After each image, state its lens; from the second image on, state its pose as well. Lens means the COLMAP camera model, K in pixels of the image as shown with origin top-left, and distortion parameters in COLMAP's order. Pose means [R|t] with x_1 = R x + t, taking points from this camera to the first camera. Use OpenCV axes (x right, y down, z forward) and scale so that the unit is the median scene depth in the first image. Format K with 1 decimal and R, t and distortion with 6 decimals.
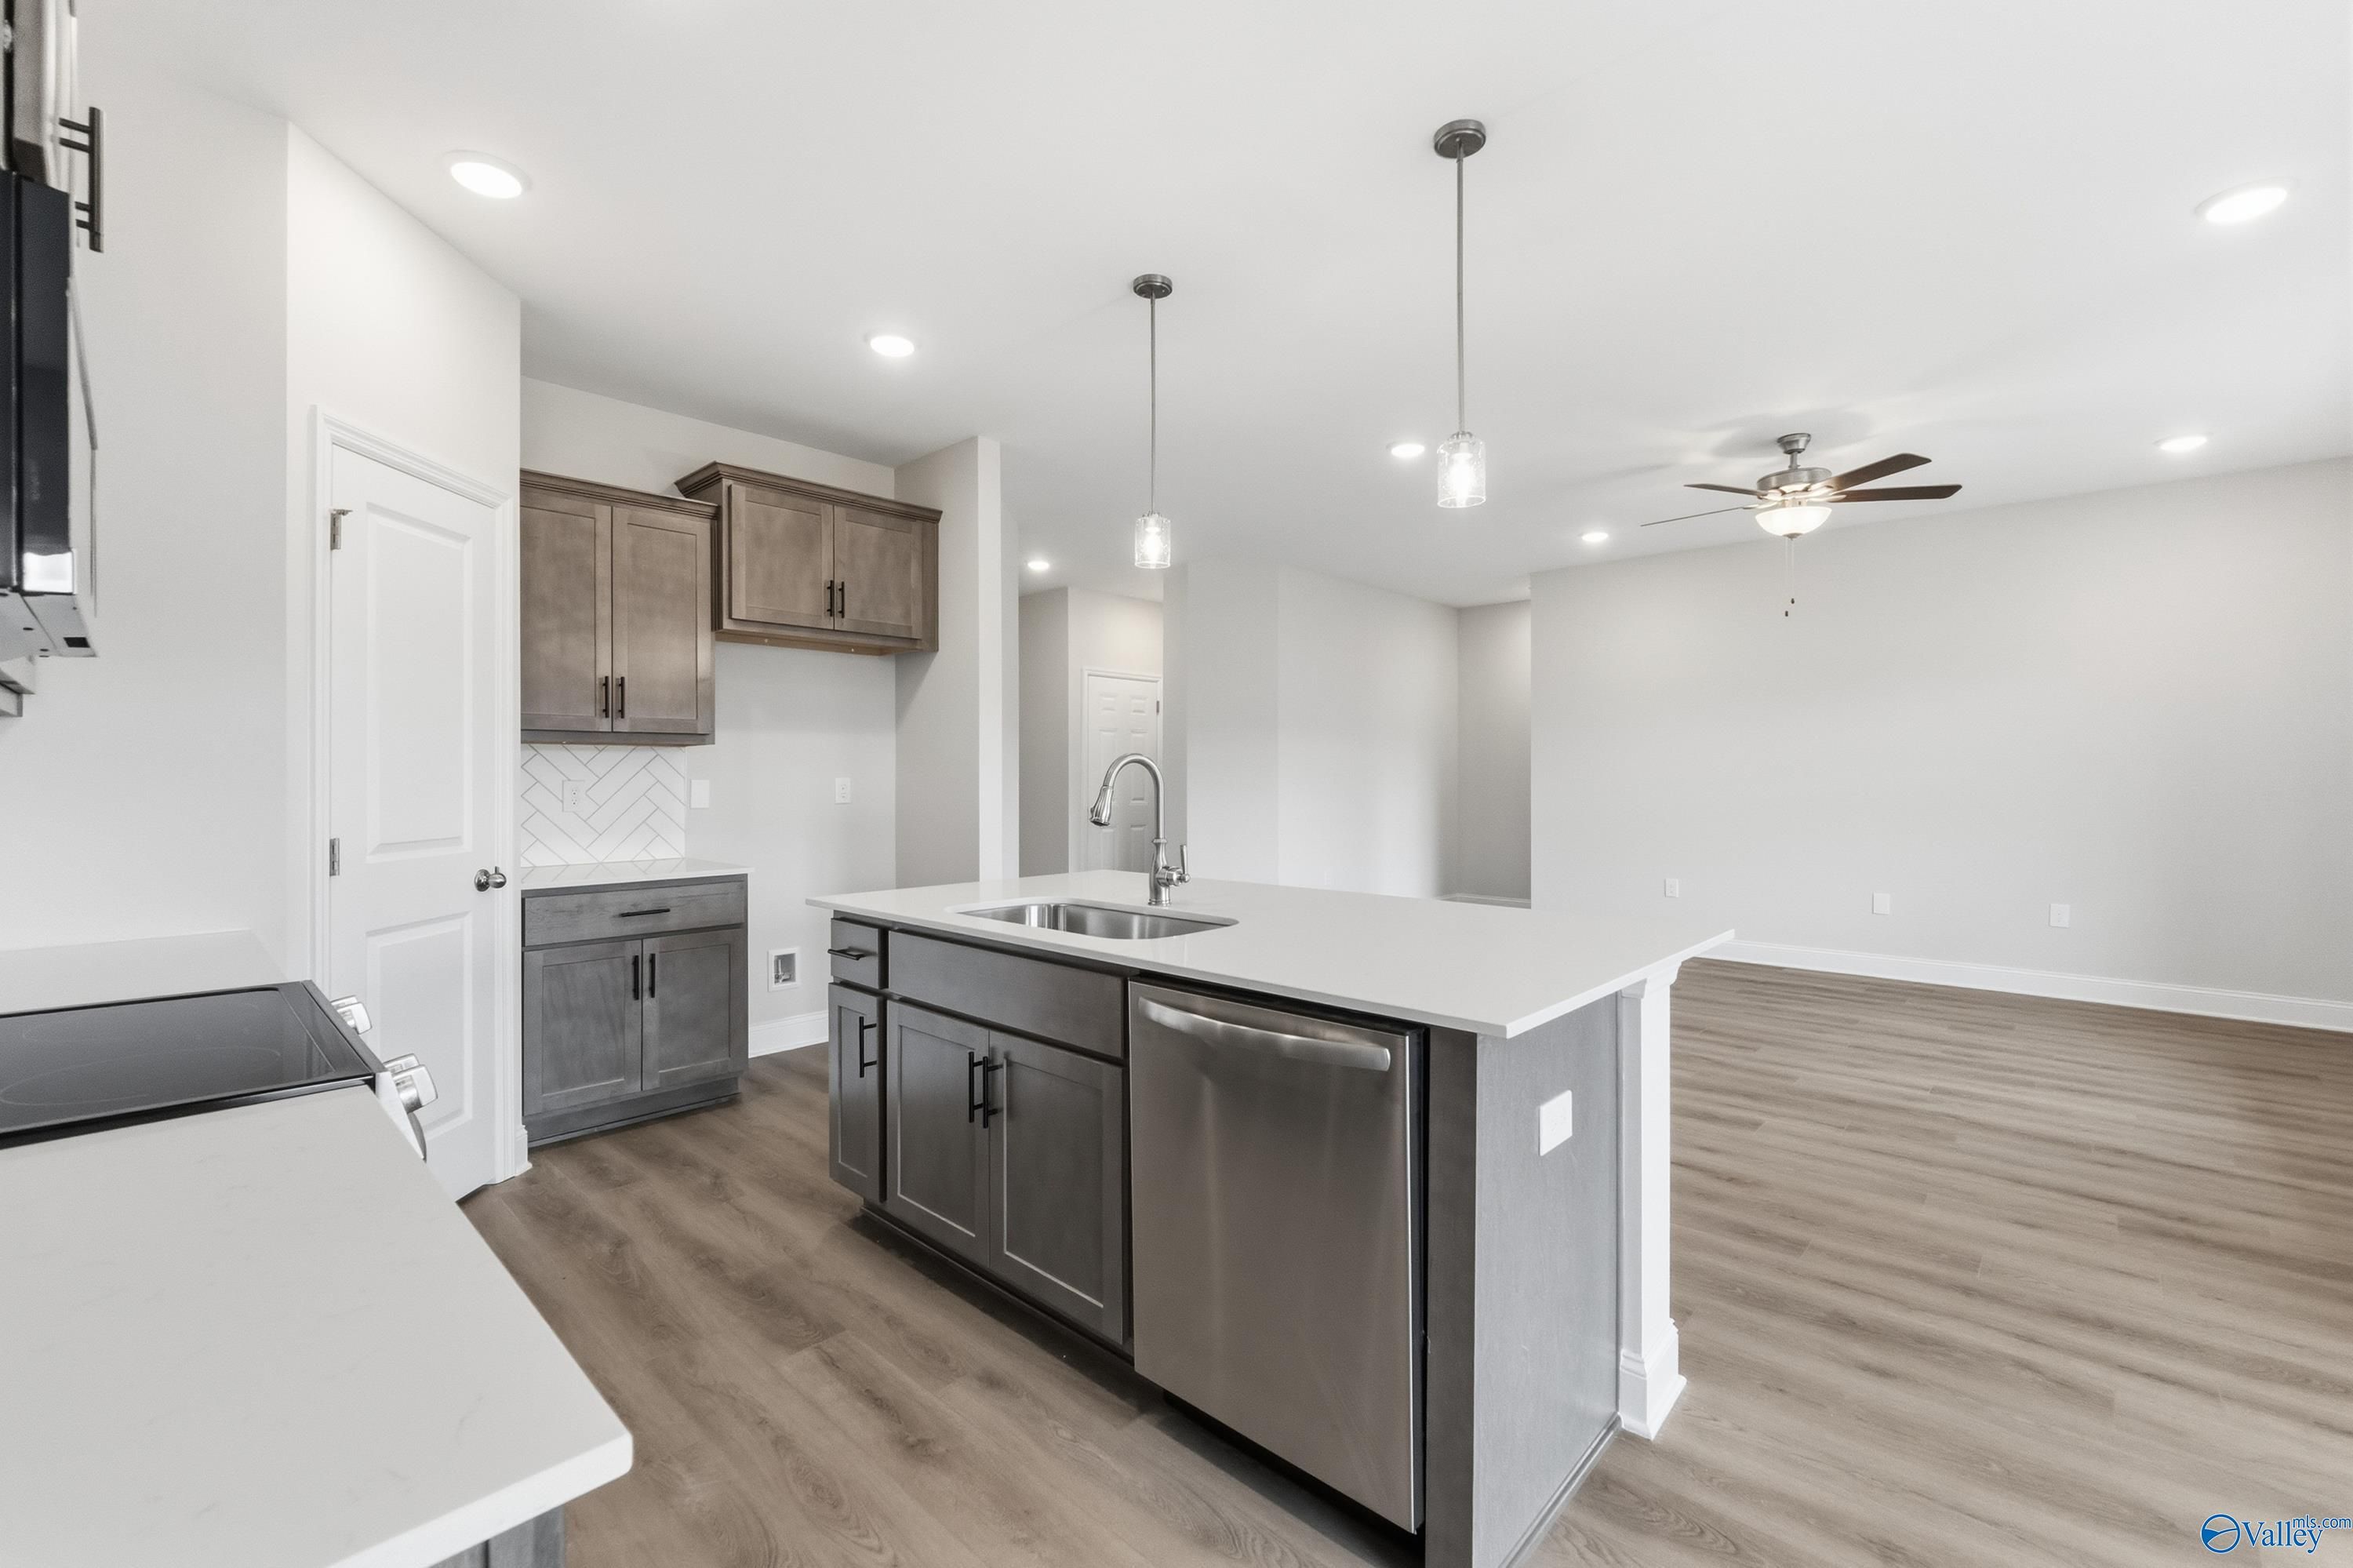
lens RADIAL K [[1025.6, 0, 1118.5], [0, 1025.6, 775.5], [0, 0, 1]] dist [0.004229, 0.000160]
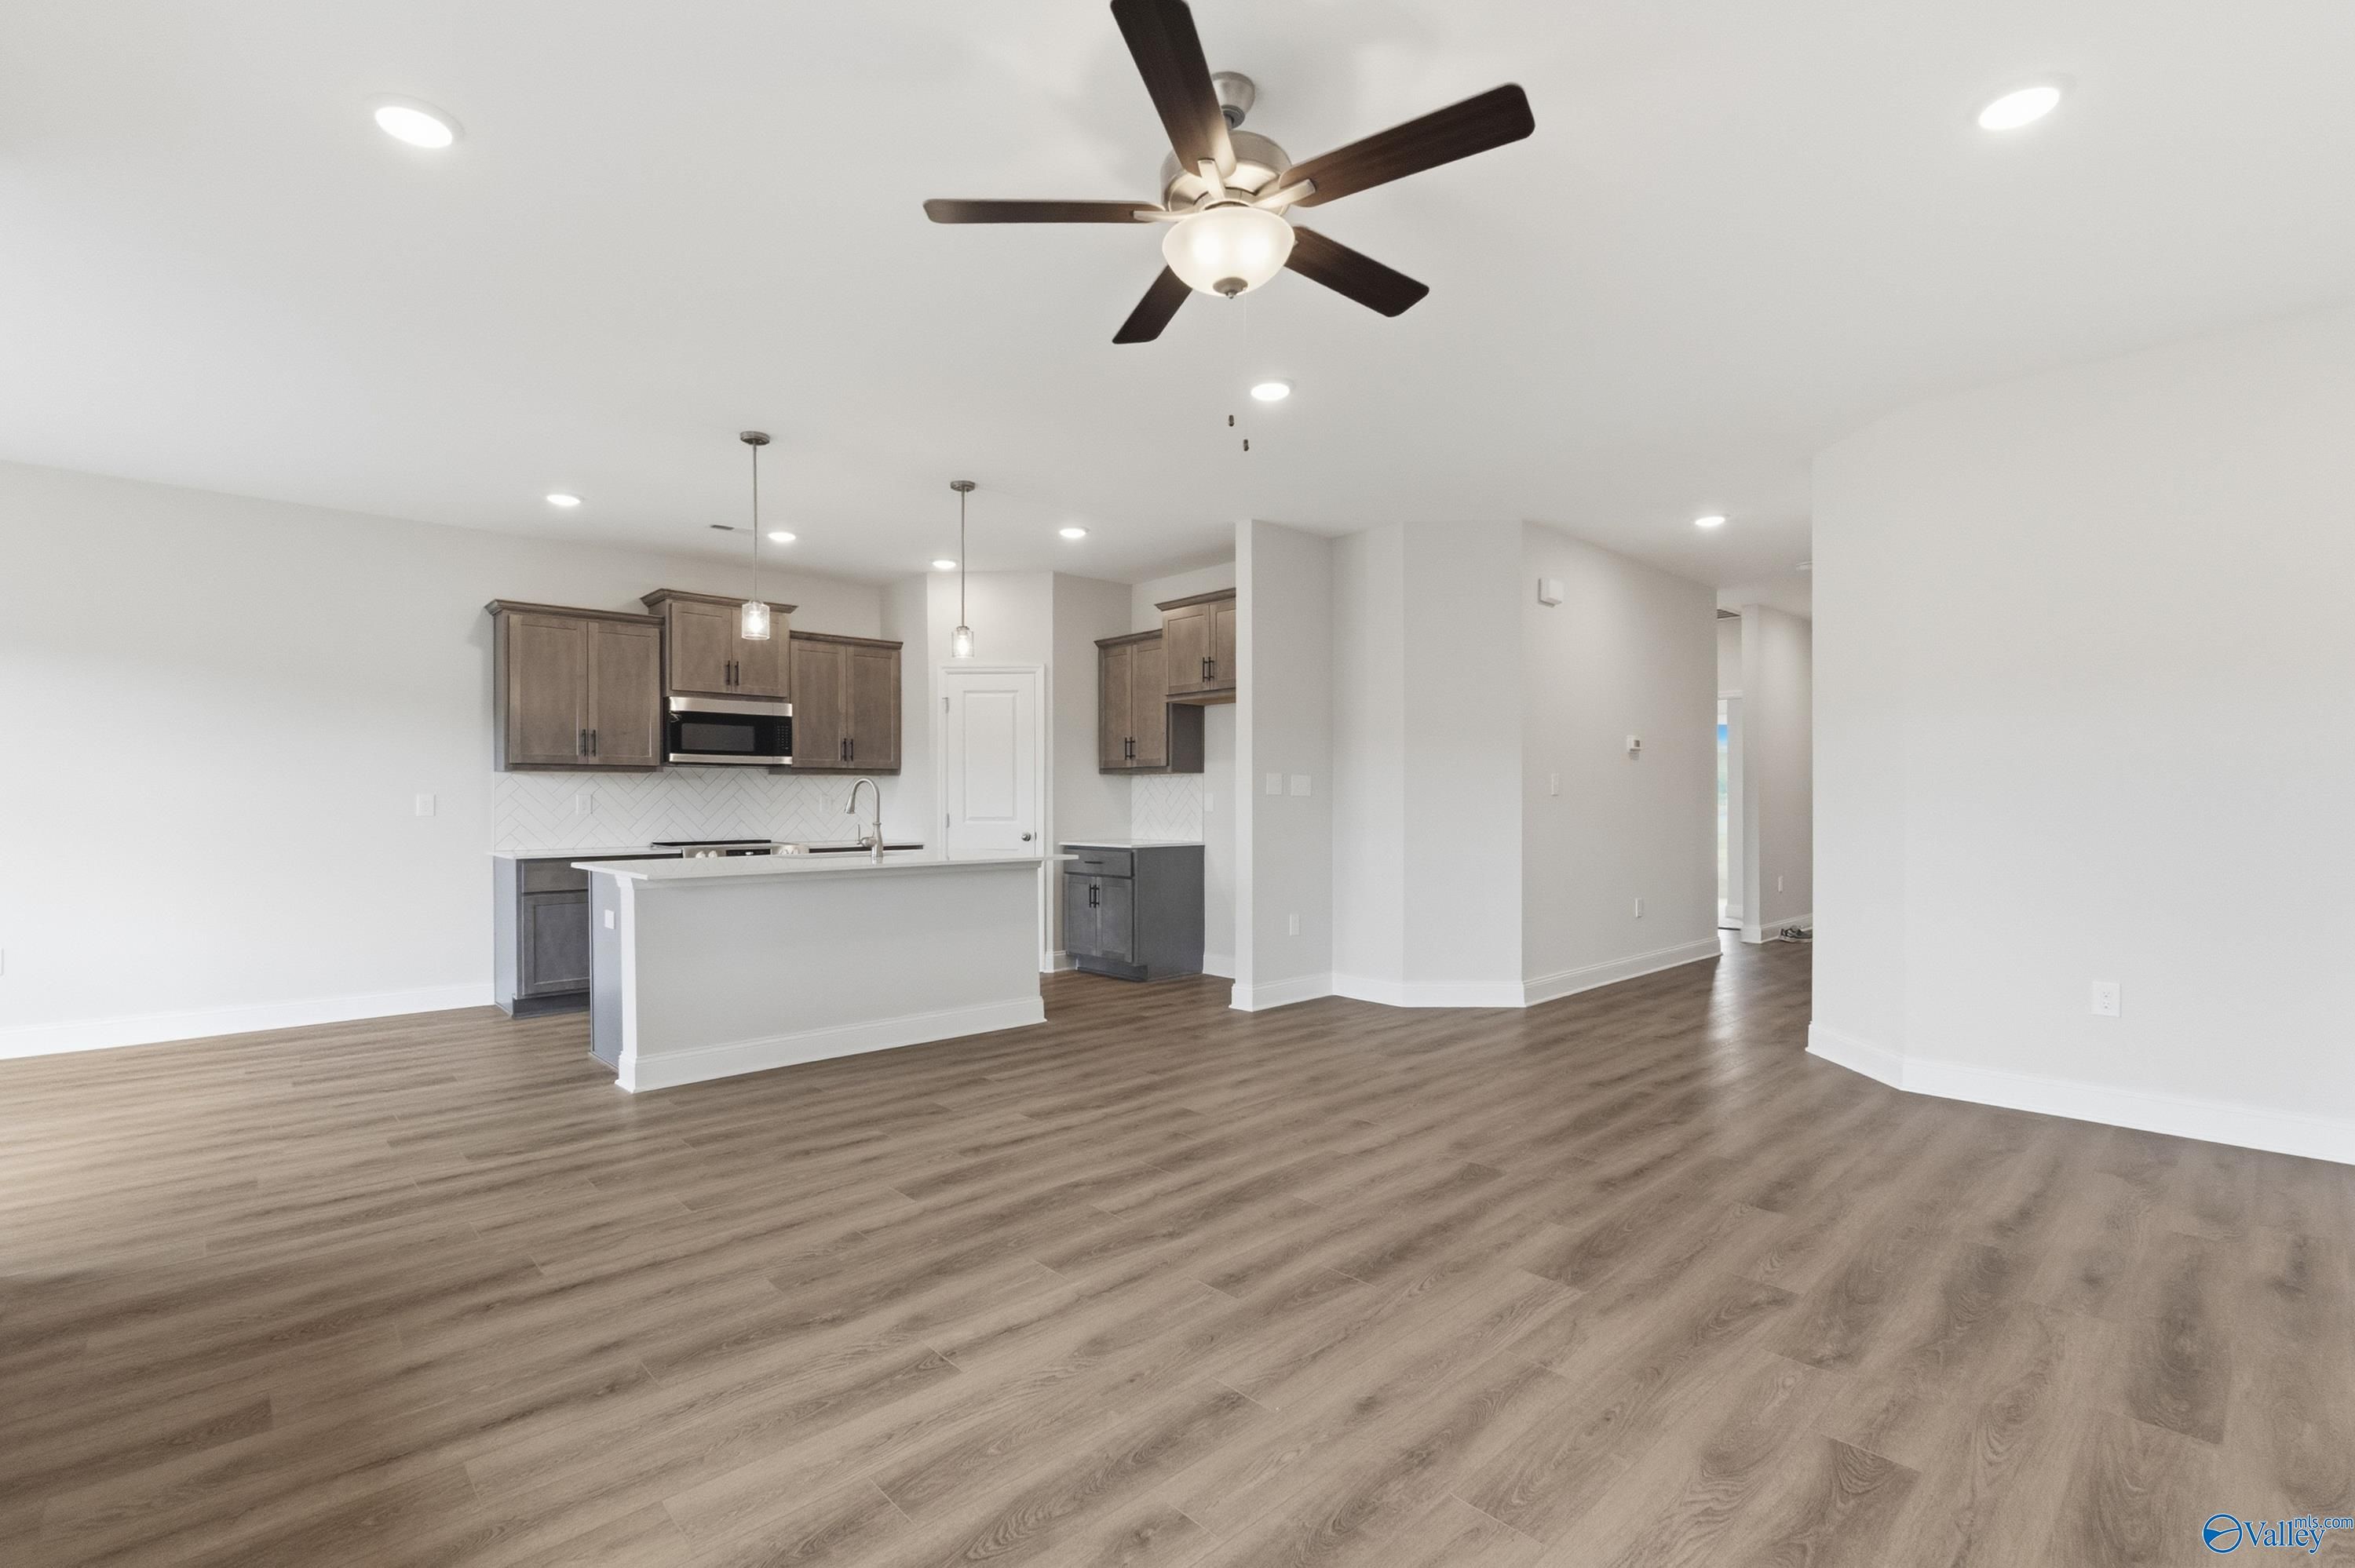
lens RADIAL K [[1026.3, 0, 1175.2], [0, 1026.3, 783.6], [0, 0, 1]] dist [0.004229, 0.000160]
pose [[-0.057437, -0.017642, -0.998193, 1.601826], [0.001806, 0.999840, -0.017775, 0.022531], [0.998347, -0.002824, -0.057396, 1.397439]]
